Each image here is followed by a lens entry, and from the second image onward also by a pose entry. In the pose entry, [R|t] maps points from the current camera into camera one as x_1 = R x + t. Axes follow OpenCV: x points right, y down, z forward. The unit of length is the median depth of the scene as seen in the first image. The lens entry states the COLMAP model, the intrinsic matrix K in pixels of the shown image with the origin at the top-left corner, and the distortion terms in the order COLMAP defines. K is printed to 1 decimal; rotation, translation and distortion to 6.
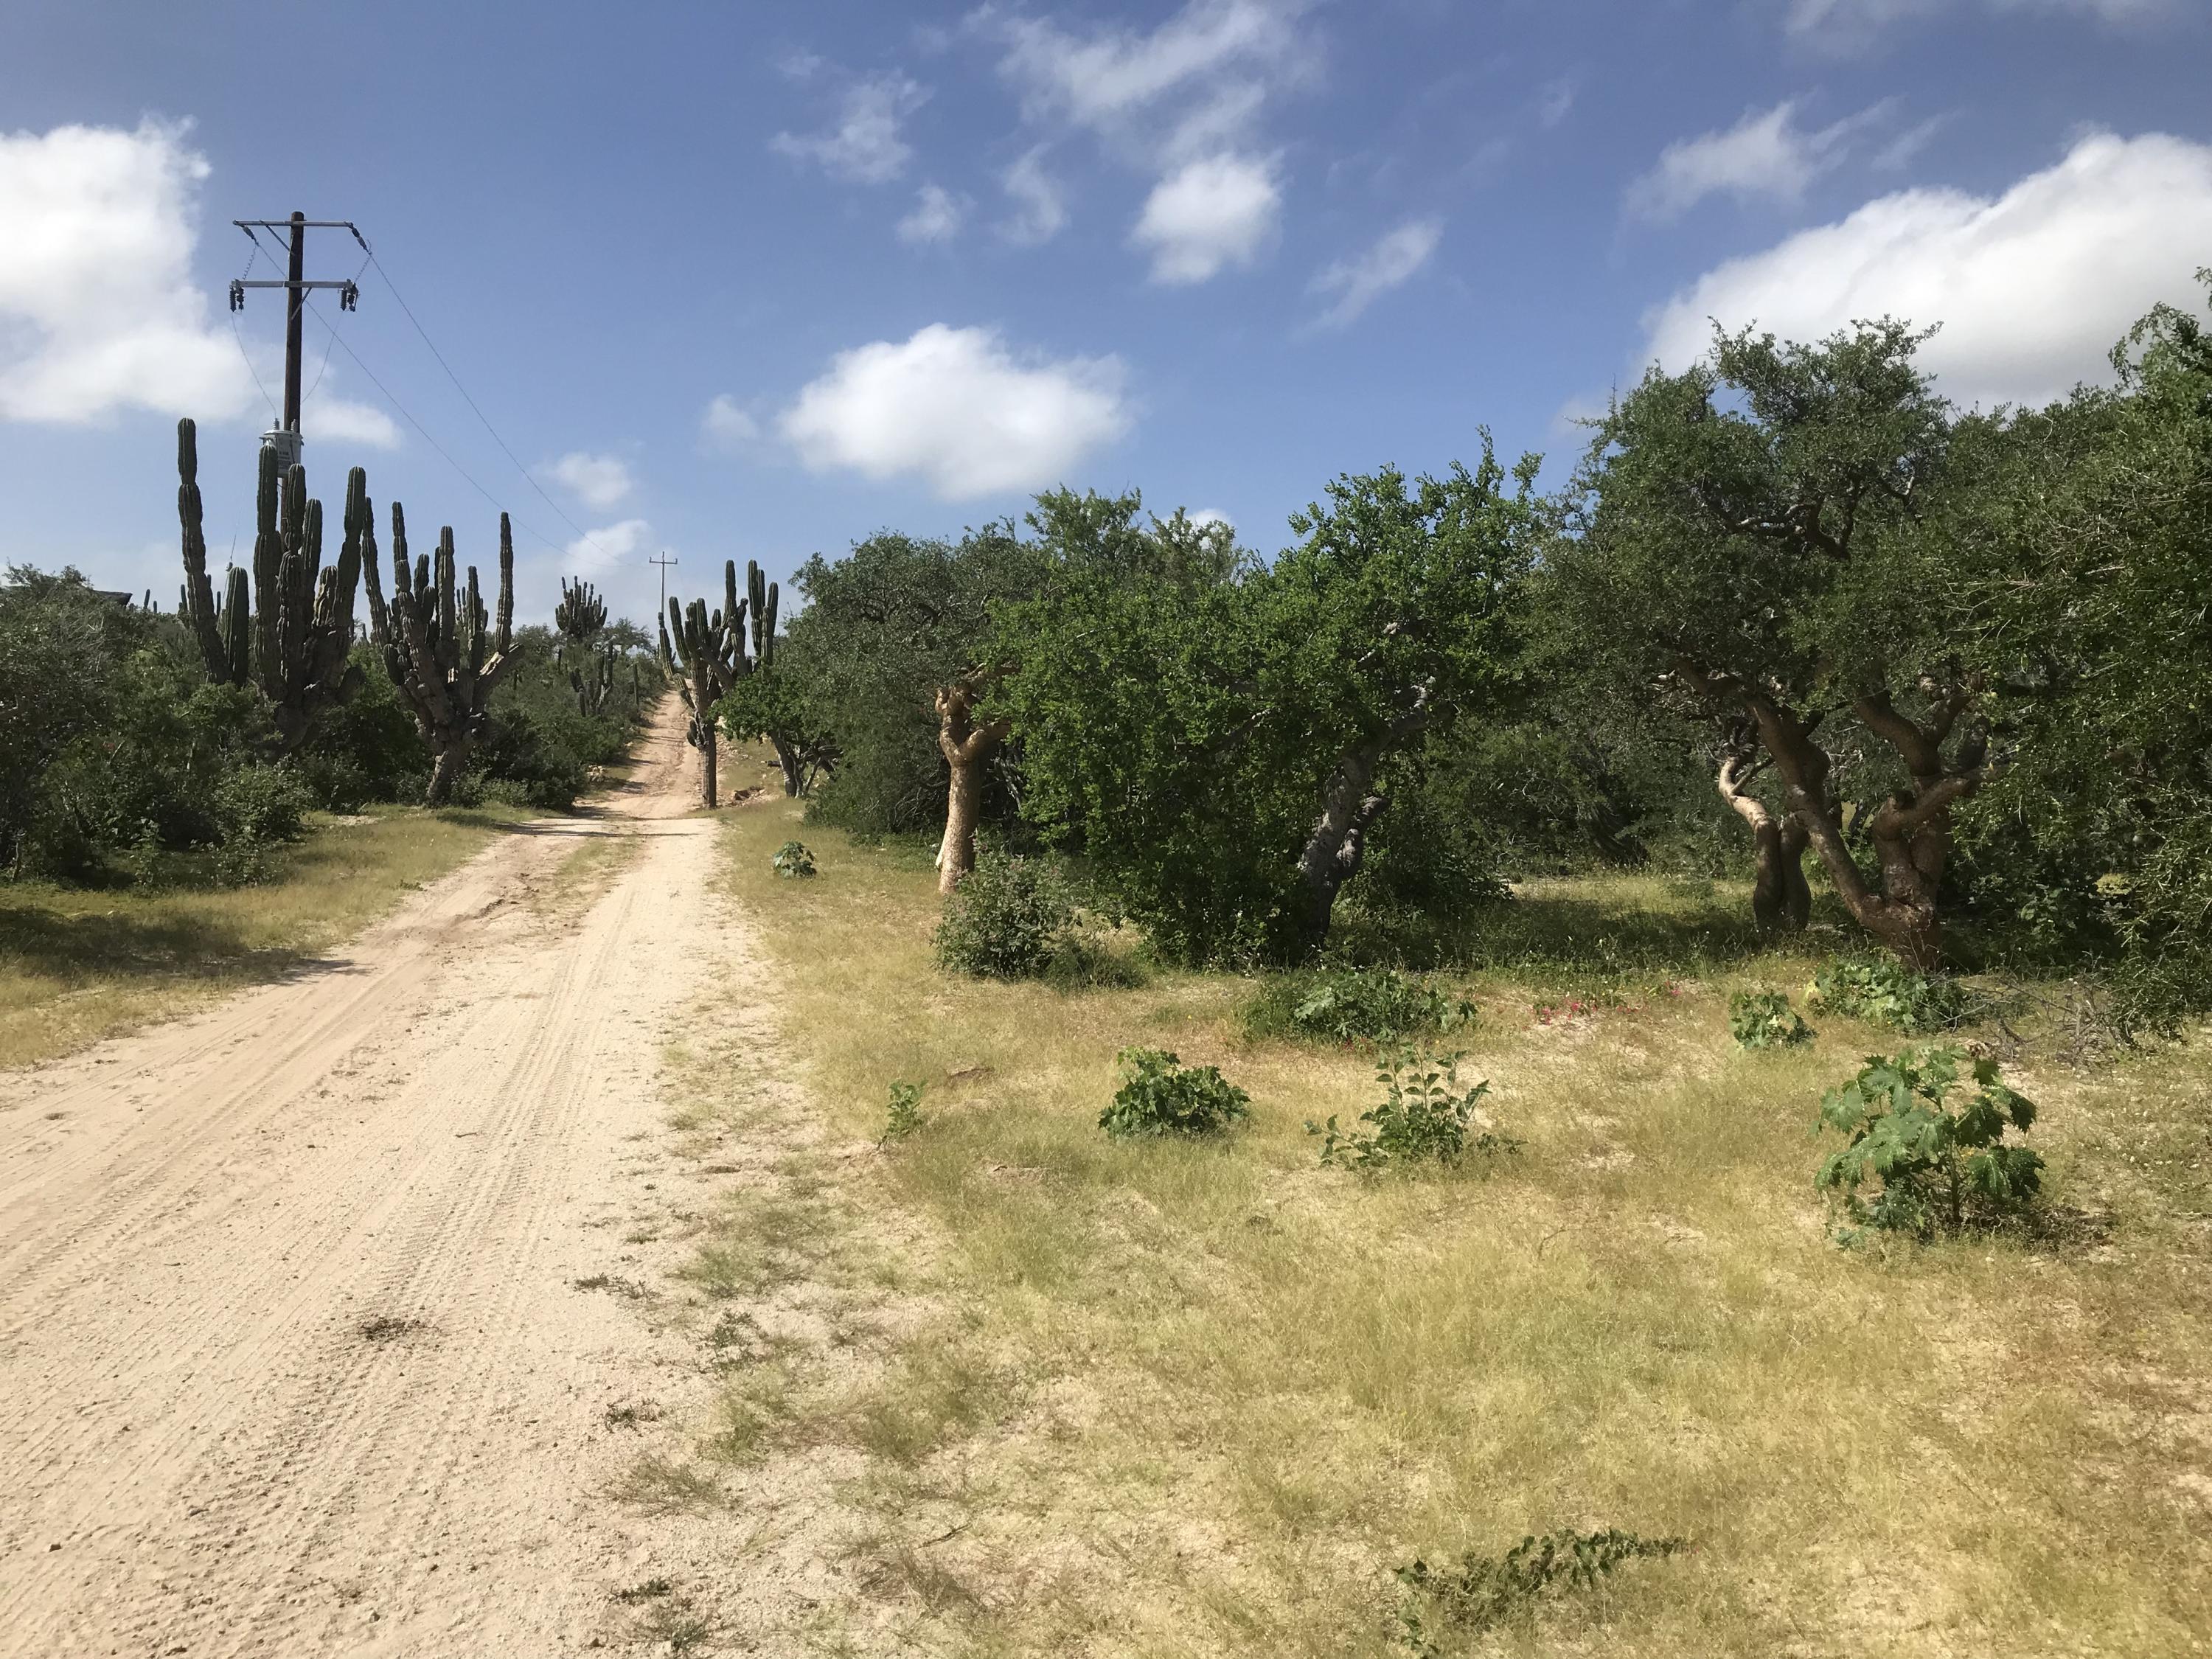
lens RADIAL K [[1838.2, 0, 1106.0], [0, 1838.2, 828.6], [0, 0, 1]] dist [0.011257, -0.016430]
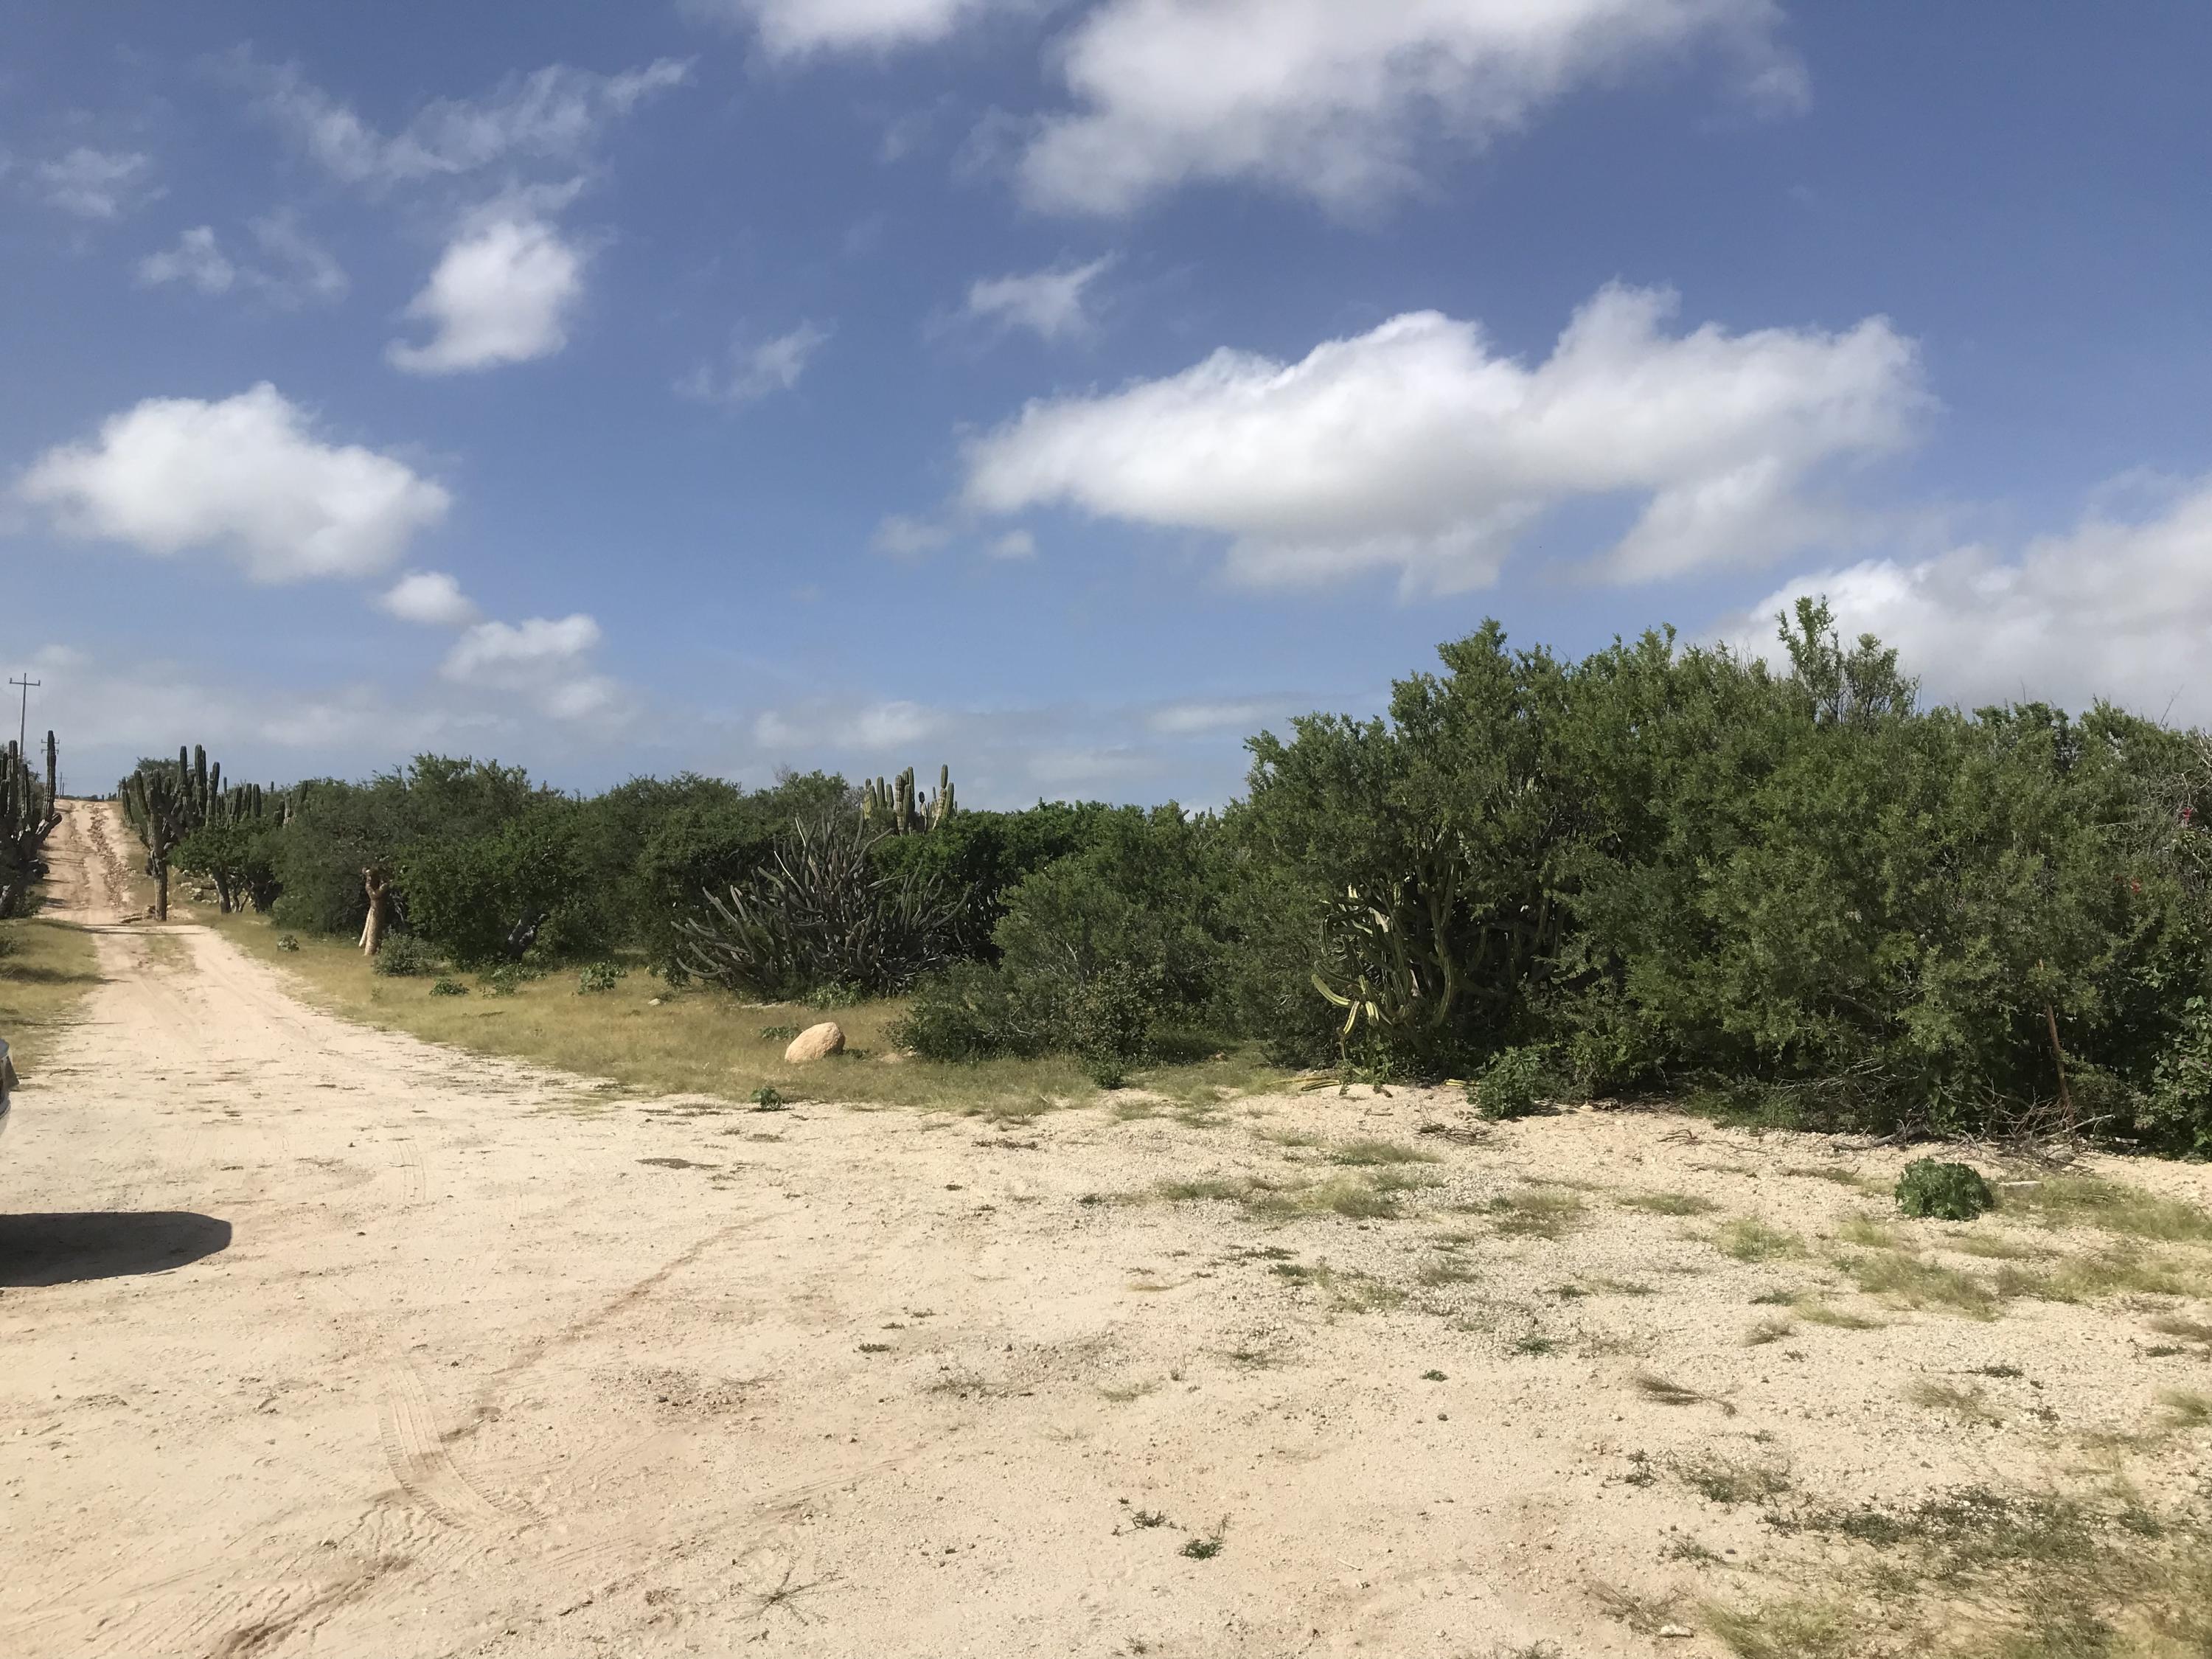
lens RADIAL K [[1838.2, 0, 1109.4], [0, 1838.2, 821.2], [0, 0, 1]] dist [0.011257, -0.016430]
pose [[0.946918, 0.016545, 0.321048, 0.042435], [0.004442, 0.997906, -0.064528, 0.018132], [-0.321443, 0.062529, 0.944862, -1.313354]]
